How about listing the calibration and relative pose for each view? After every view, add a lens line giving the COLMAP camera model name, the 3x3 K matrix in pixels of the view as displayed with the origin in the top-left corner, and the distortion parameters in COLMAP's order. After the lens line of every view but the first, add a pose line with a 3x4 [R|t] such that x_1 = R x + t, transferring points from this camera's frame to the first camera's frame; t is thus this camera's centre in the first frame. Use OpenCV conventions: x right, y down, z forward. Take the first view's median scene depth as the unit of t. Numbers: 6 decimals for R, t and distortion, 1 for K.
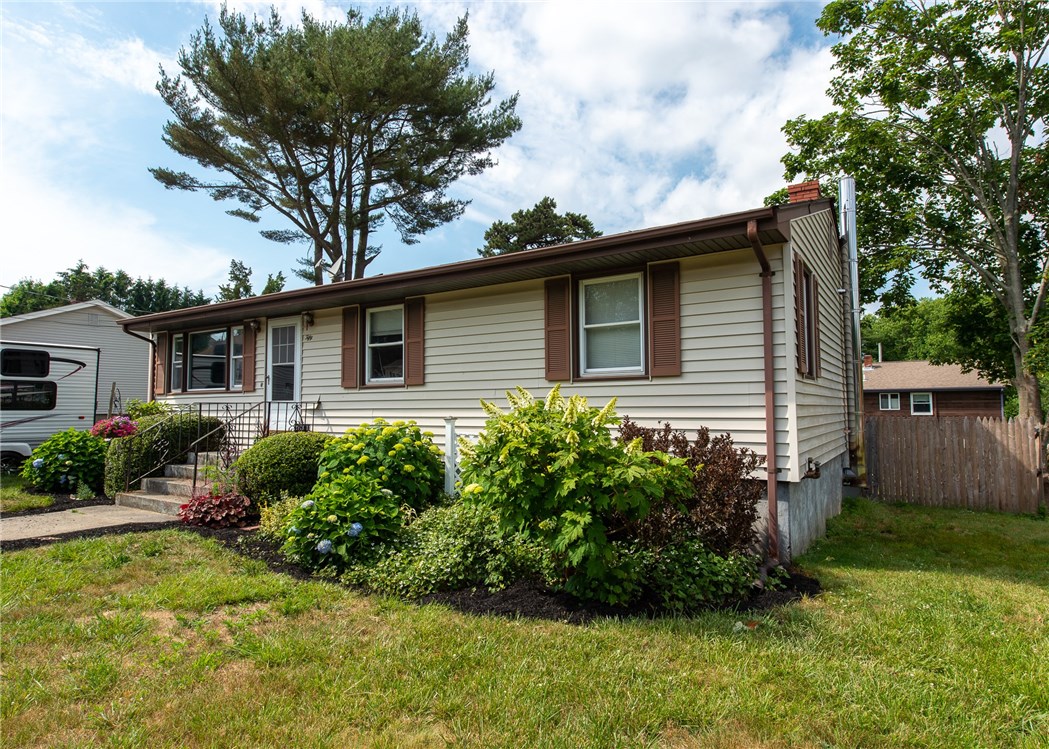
lens RADIAL K [[614.5, 0, 524.1], [0, 614.5, 373.0], [0, 0, 1]] dist [0.013757, -0.005325]
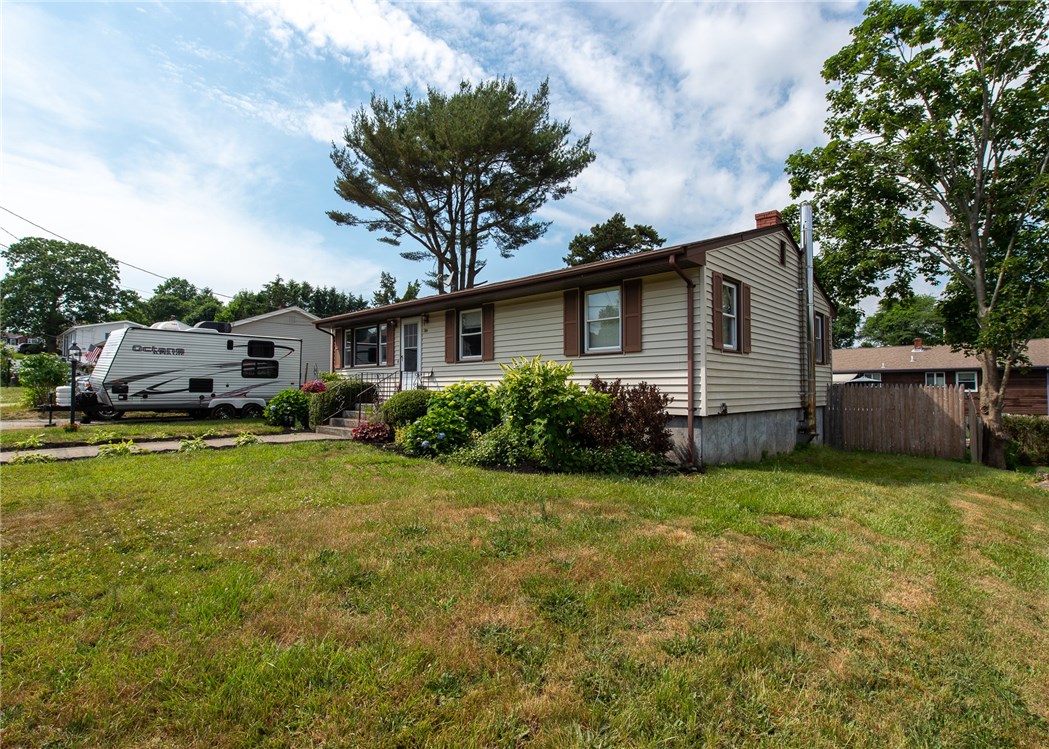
lens RADIAL K [[526.6, 0, 521.7], [0, 526.6, 376.3], [0, 0, 1]] dist [-0.000863, -0.001022]
pose [[0.982397, 0.001142, -0.186800, 0.124528], [0.005268, 0.999414, 0.033814, 0.012903], [0.186730, -0.034203, 0.981816, -0.238655]]
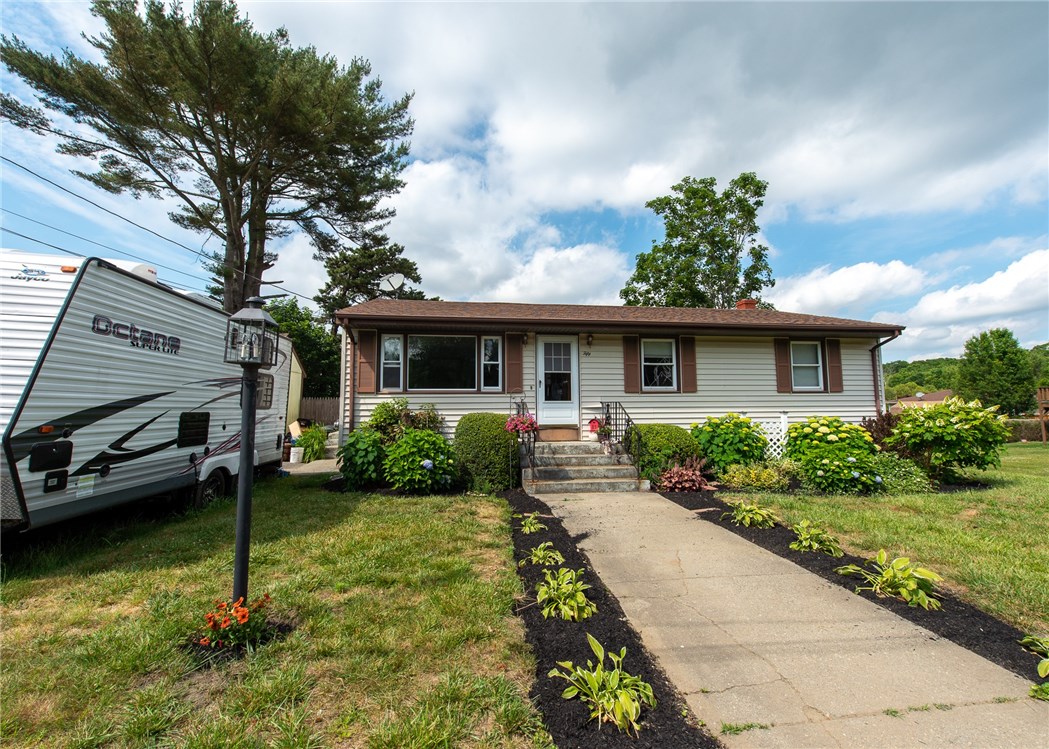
lens RADIAL K [[447.0, 0, 526.7], [0, 447.0, 372.2], [0, 0, 1]] dist [0.009303, 0.000049]
pose [[0.741315, 0.052159, 0.669127, -1.007843], [-0.036134, 0.998631, -0.037811, 0.022055], [-0.670184, 0.003851, 0.742185, 0.341738]]
